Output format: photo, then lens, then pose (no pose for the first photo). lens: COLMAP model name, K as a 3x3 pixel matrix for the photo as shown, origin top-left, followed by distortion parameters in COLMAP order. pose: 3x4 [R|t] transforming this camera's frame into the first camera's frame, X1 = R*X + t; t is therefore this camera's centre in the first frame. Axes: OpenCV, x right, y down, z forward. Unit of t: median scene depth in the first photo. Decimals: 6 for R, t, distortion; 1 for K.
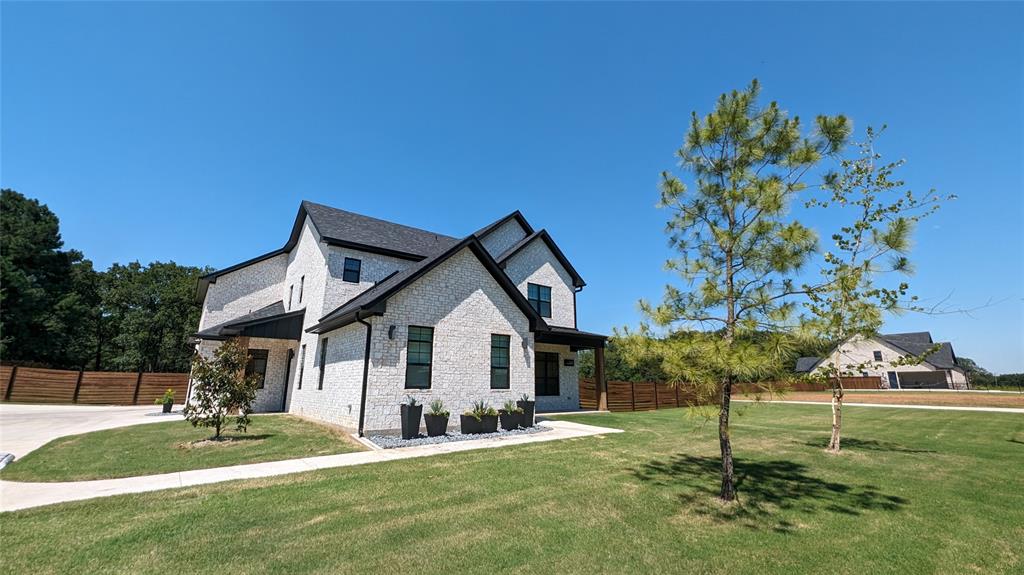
lens RADIAL K [[420.2, 0, 512.0], [0, 420.2, 287.5], [0, 0, 1]] dist [0.001816, -0.000029]
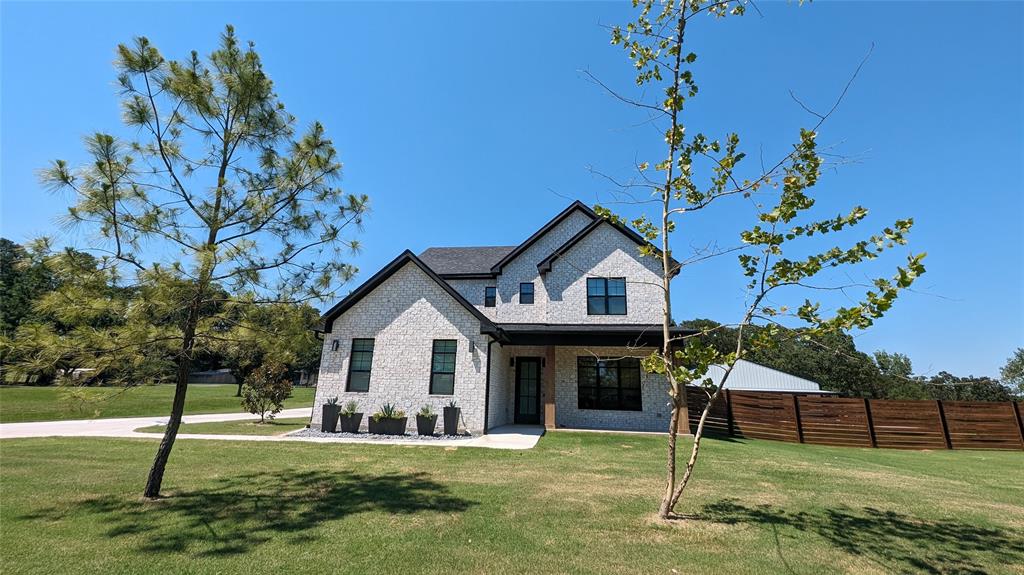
lens RADIAL K [[420.2, 0, 512.0], [0, 420.2, 287.5], [0, 0, 1]] dist [0.001816, -0.000029]
pose [[0.696556, -0.171370, -0.696737, 0.785171], [0.138780, 0.984900, -0.103503, 0.113368], [0.703953, -0.024598, 0.709820, 0.402431]]
